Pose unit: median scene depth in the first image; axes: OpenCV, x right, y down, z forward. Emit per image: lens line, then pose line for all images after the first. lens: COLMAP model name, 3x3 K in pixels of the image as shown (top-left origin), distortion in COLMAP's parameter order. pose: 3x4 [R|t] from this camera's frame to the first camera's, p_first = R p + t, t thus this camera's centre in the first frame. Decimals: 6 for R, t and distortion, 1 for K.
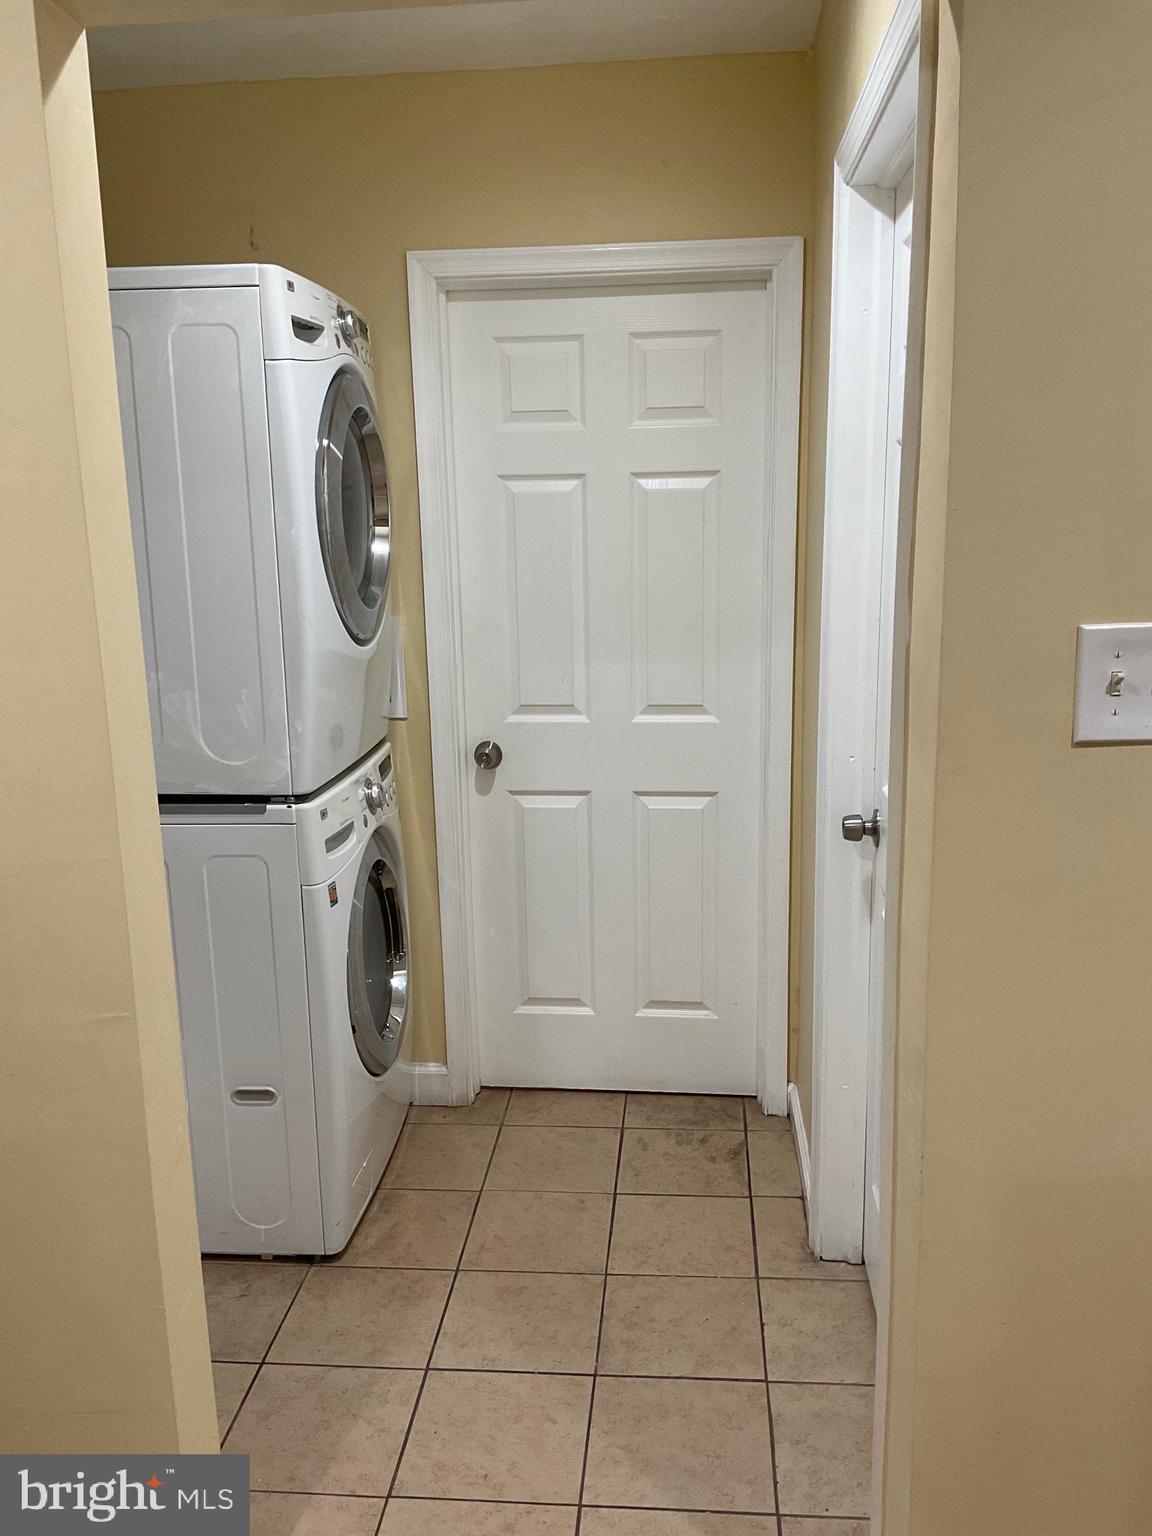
lens RADIAL K [[1269.9, 0, 583.4], [0, 1269.9, 778.9], [0, 0, 1]] dist [0.069244, -0.127401]
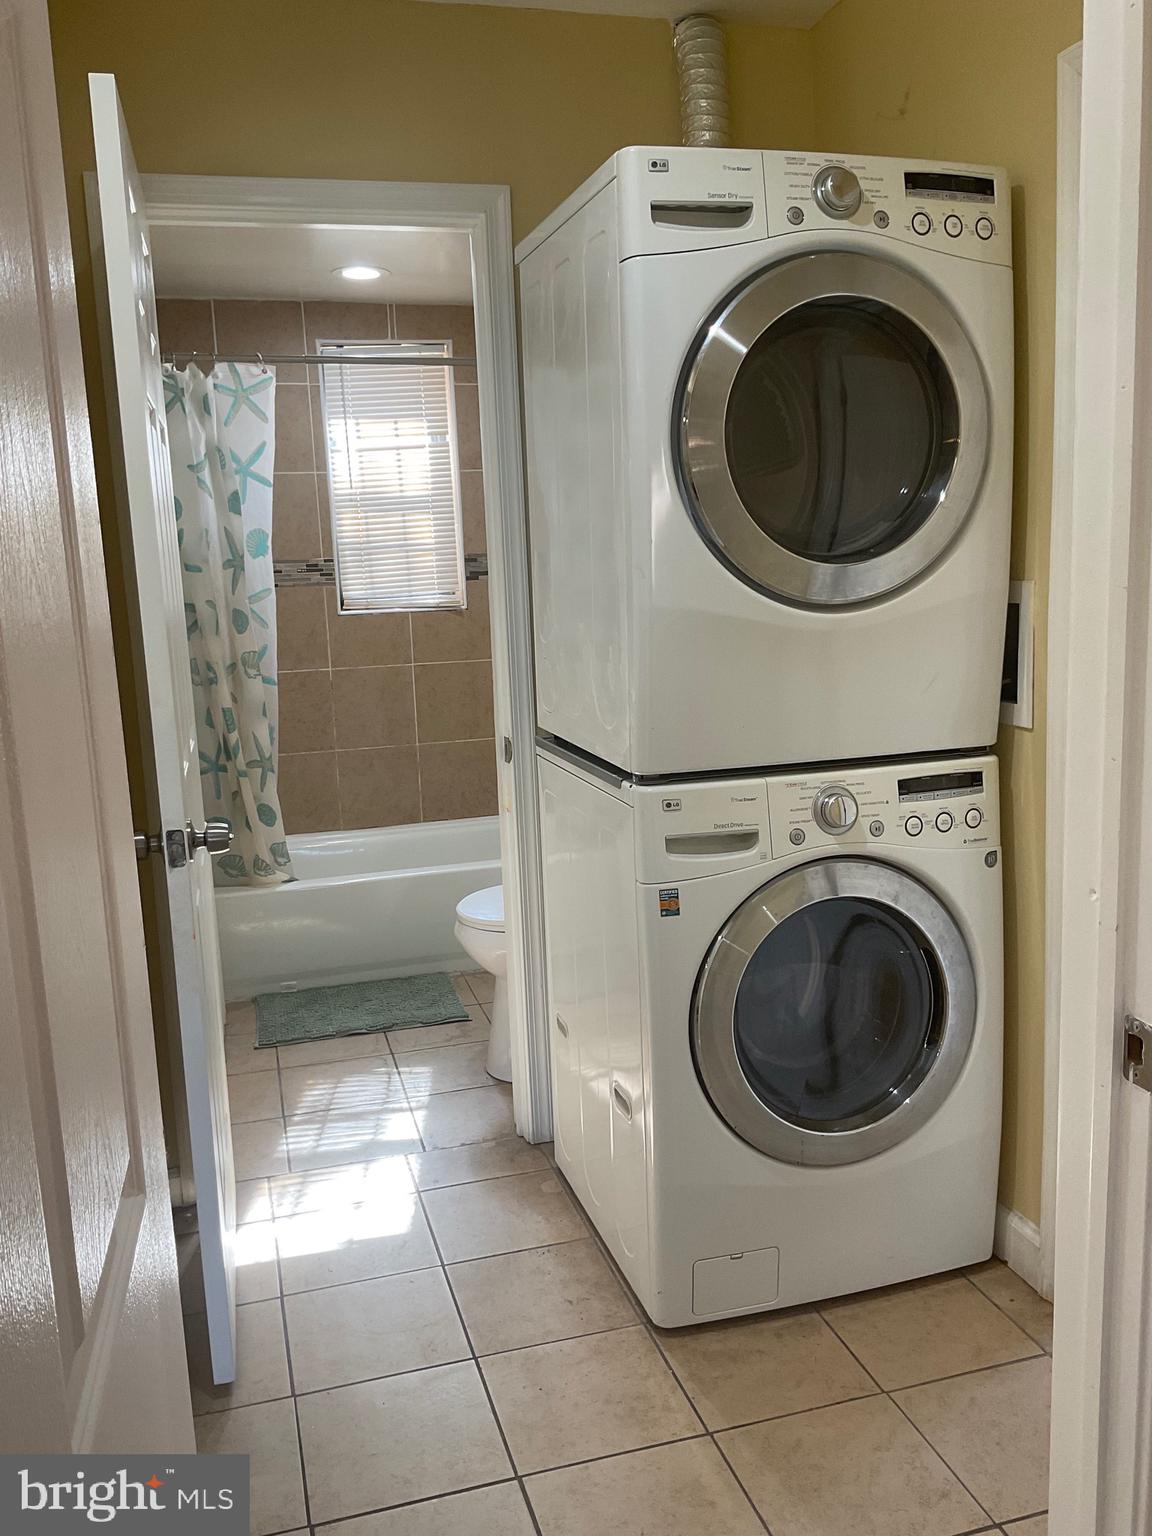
lens RADIAL K [[1269.9, 0, 577.9], [0, 1269.9, 771.0], [0, 0, 1]] dist [0.069244, -0.127401]
pose [[0.355939, 0.164272, -0.919958, 0.524534], [-0.170205, 0.979359, 0.109025, -0.073025], [0.918879, 0.117775, 0.376552, 0.615026]]
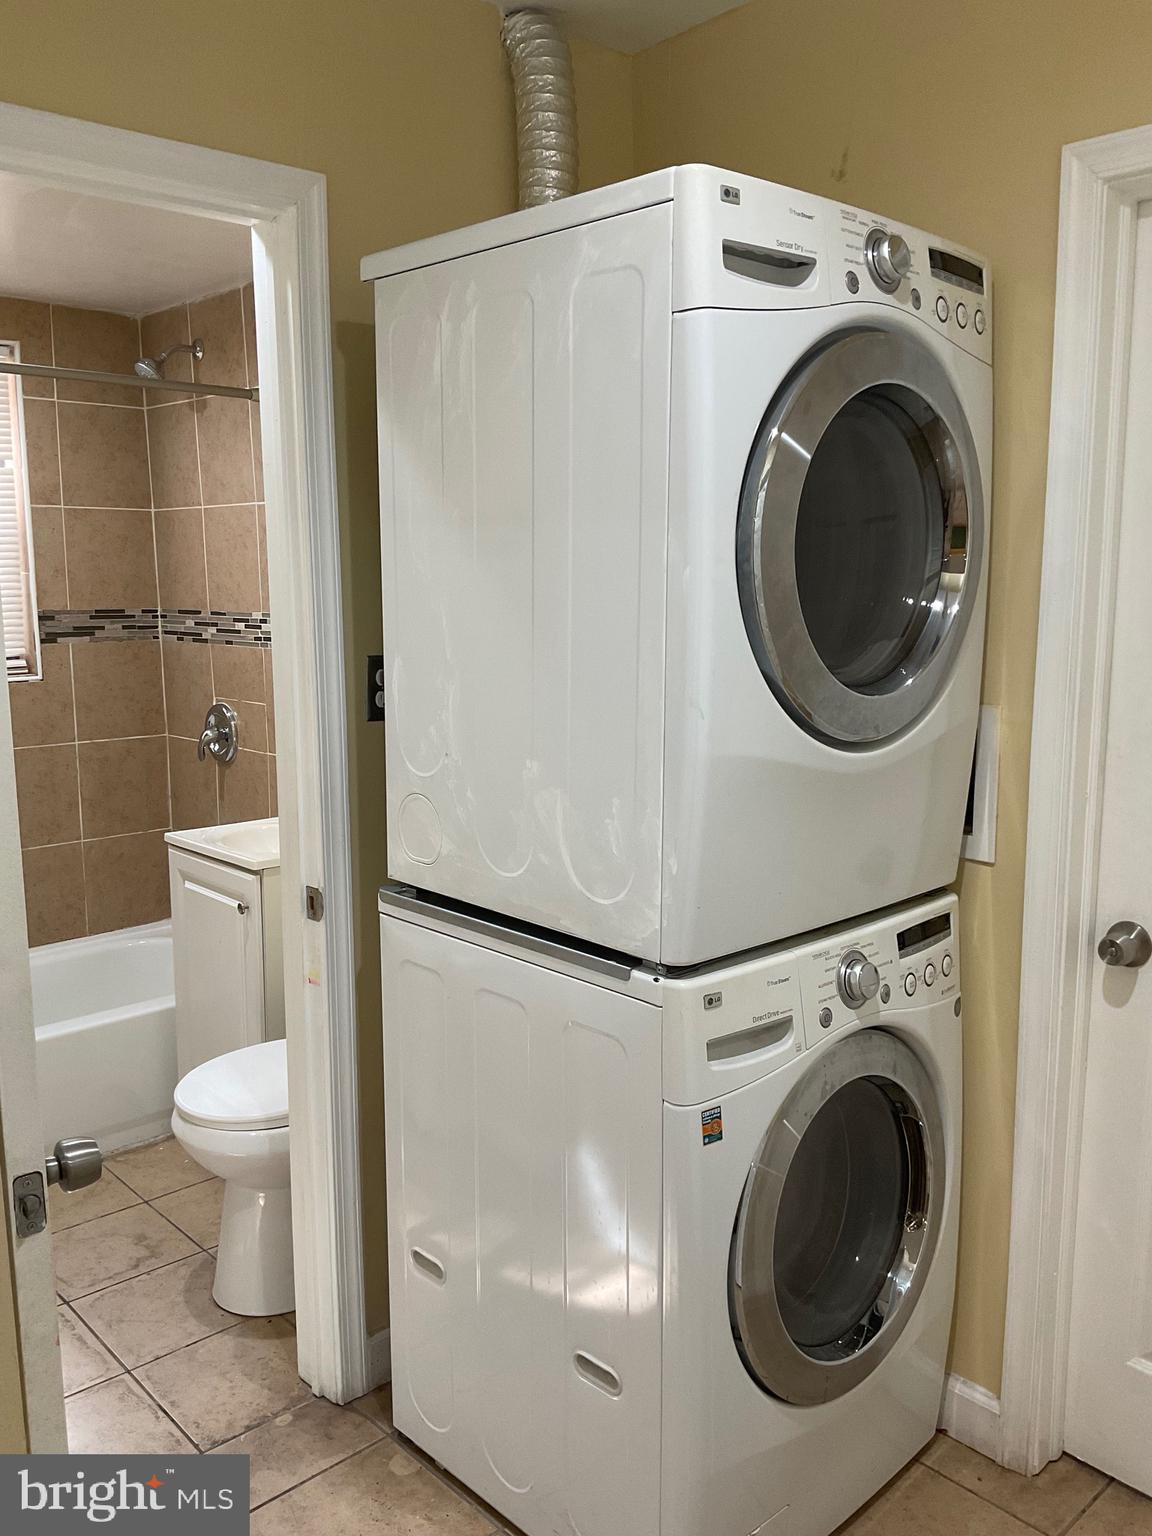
lens RADIAL K [[1269.9, 0, 581.2], [0, 1269.9, 773.8], [0, 0, 1]] dist [0.069244, -0.127401]
pose [[0.740212, 0.125302, -0.660595, 0.160723], [-0.156326, 0.987631, 0.012168, -0.083496], [0.653949, 0.094262, 0.750644, 0.443803]]
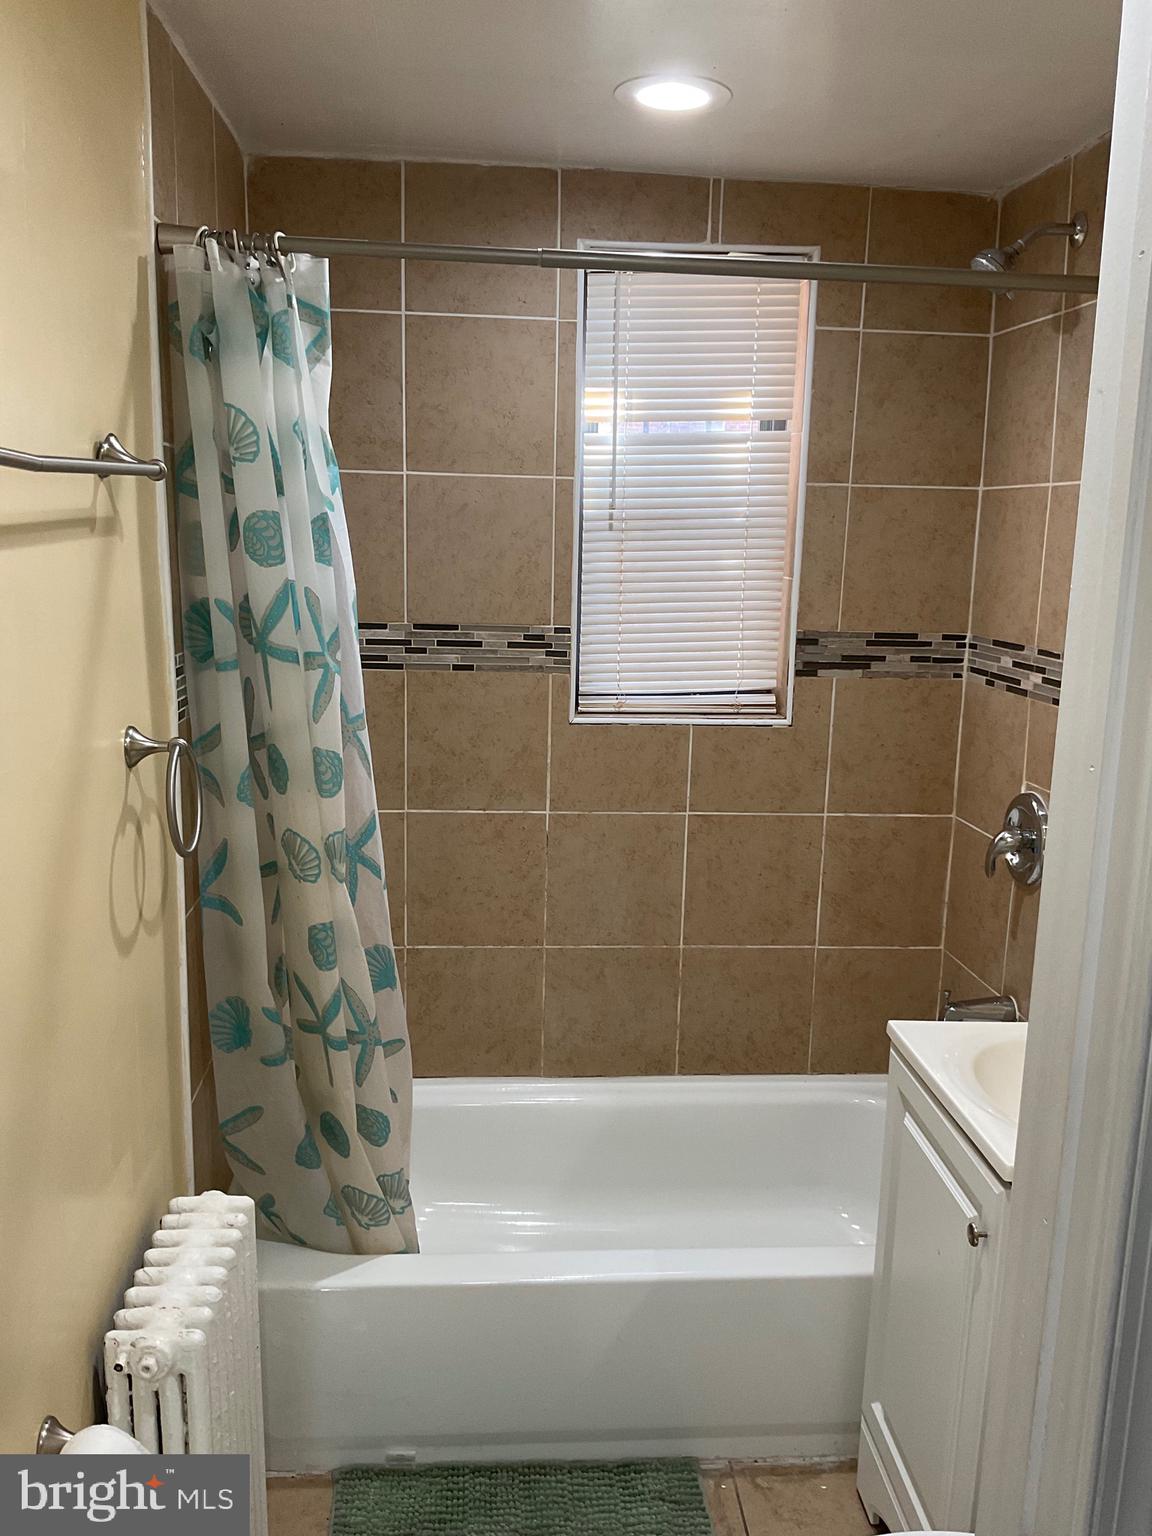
lens RADIAL K [[1269.9, 0, 580.0], [0, 1269.9, 777.0], [0, 0, 1]] dist [0.069244, -0.127401]
pose [[0.160973, 0.213685, -0.963549, -0.287789], [-0.238991, 0.955665, 0.172010, -0.176642], [0.957586, 0.202590, 0.204905, 0.761742]]
